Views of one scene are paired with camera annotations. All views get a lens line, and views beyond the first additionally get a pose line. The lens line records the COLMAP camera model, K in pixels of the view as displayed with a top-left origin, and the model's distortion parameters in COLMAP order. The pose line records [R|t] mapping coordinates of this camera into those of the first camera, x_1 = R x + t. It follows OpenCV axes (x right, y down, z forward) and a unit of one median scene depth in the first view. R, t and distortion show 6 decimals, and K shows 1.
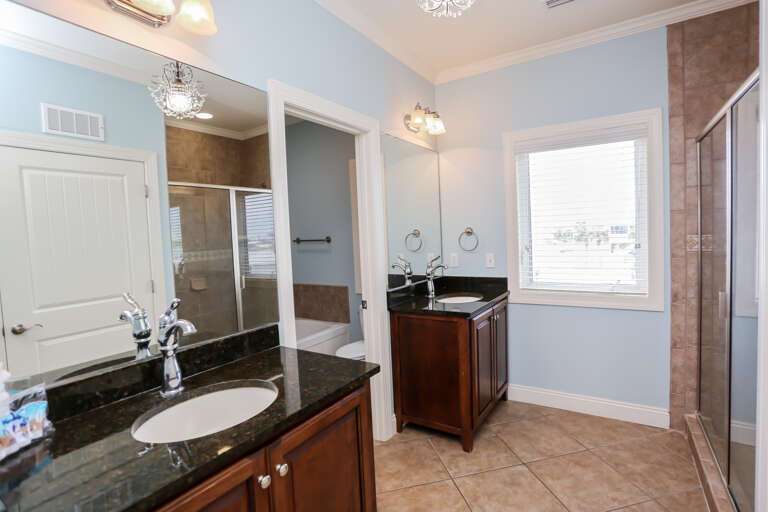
lens RADIAL K [[374.6, 0, 384.1], [0, 374.6, 256.0], [0, 0, 1]] dist [-0.035272, 0.003153]
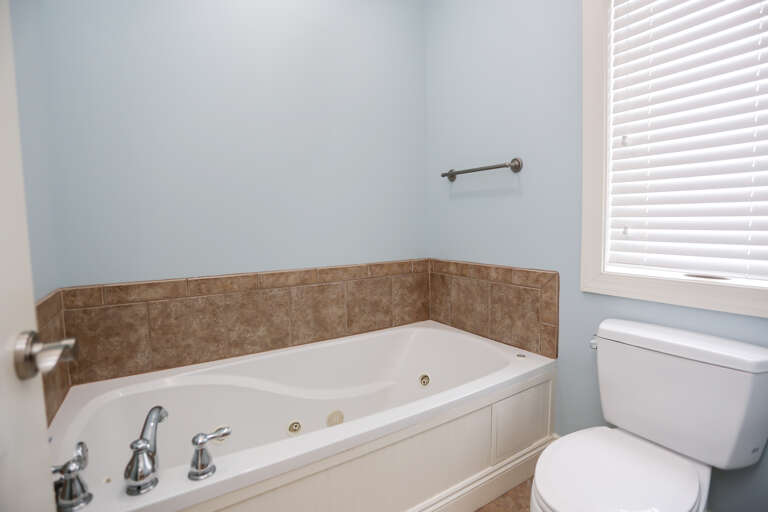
lens RADIAL K [[374.6, 0, 383.5], [0, 374.6, 254.3], [0, 0, 1]] dist [-0.035272, 0.003153]
pose [[0.910382, 0.061568, -0.409162, -0.104994], [-0.037368, 0.997060, 0.066889, 0.038091], [0.412078, -0.045605, 0.910007, 0.524676]]
